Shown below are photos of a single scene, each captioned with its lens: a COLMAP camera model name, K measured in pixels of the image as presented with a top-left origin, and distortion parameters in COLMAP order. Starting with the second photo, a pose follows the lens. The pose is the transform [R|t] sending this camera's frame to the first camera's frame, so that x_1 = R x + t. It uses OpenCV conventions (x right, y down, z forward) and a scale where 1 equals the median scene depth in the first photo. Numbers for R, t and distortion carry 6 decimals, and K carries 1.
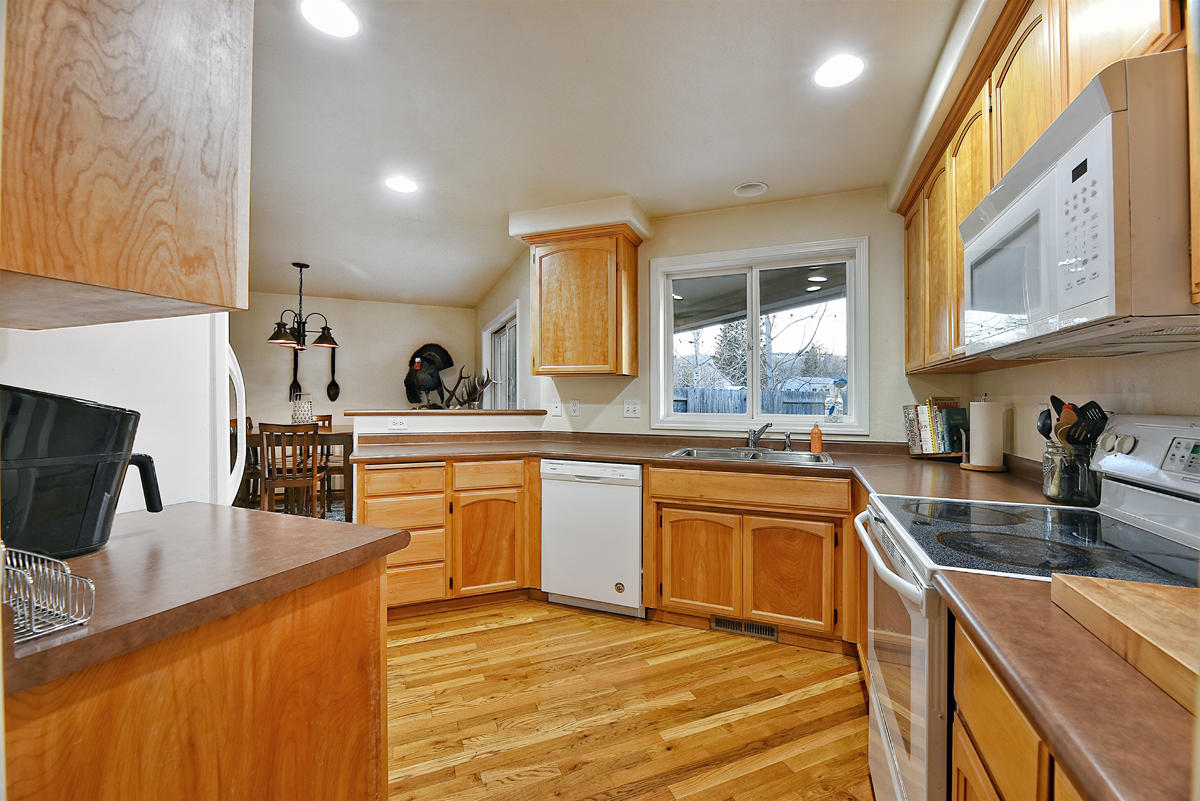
lens RADIAL K [[484.6, 0, 603.1], [0, 484.6, 398.4], [0, 0, 1]] dist [0.002230, -0.002822]
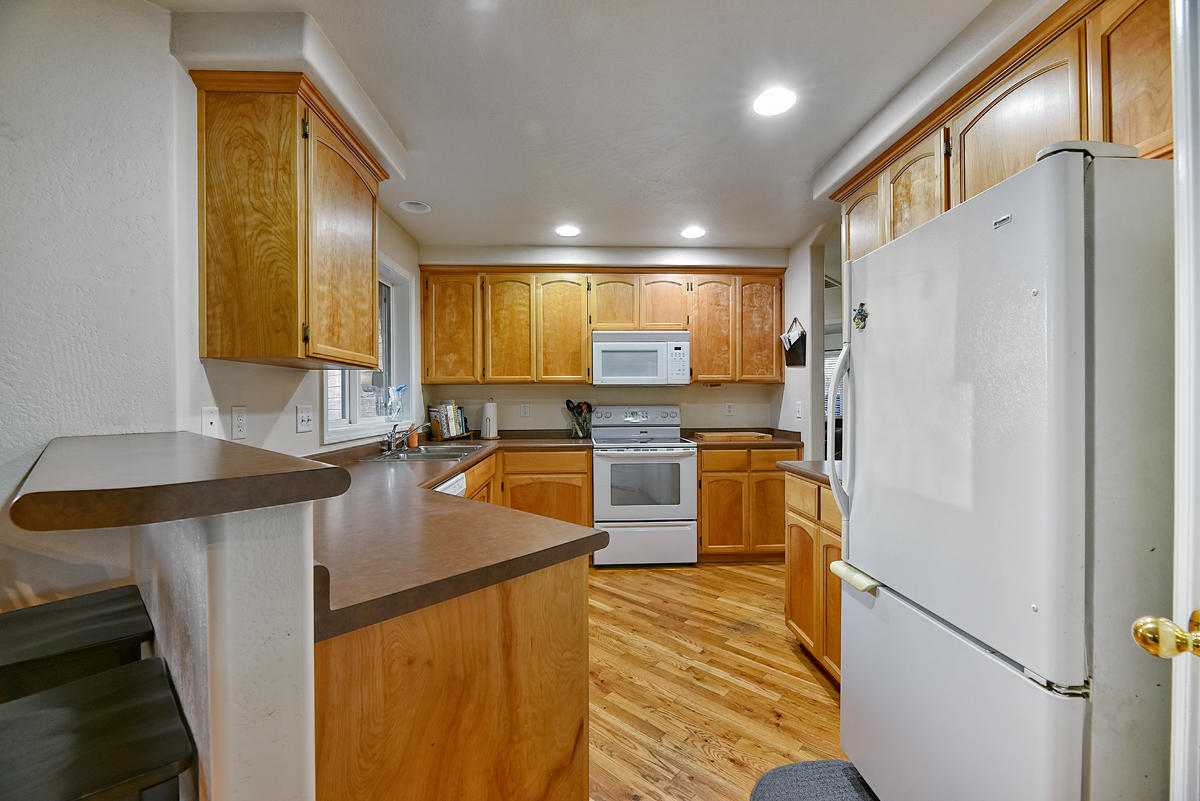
lens RADIAL K [[484.6, 0, 601.9], [0, 484.6, 399.2], [0, 0, 1]] dist [0.002230, -0.002822]
pose [[-0.412592, -0.002244, 0.910913, -1.293524], [-0.000401, 0.999997, 0.002282, -0.012024], [-0.910916, 0.000576, -0.412591, 1.637452]]
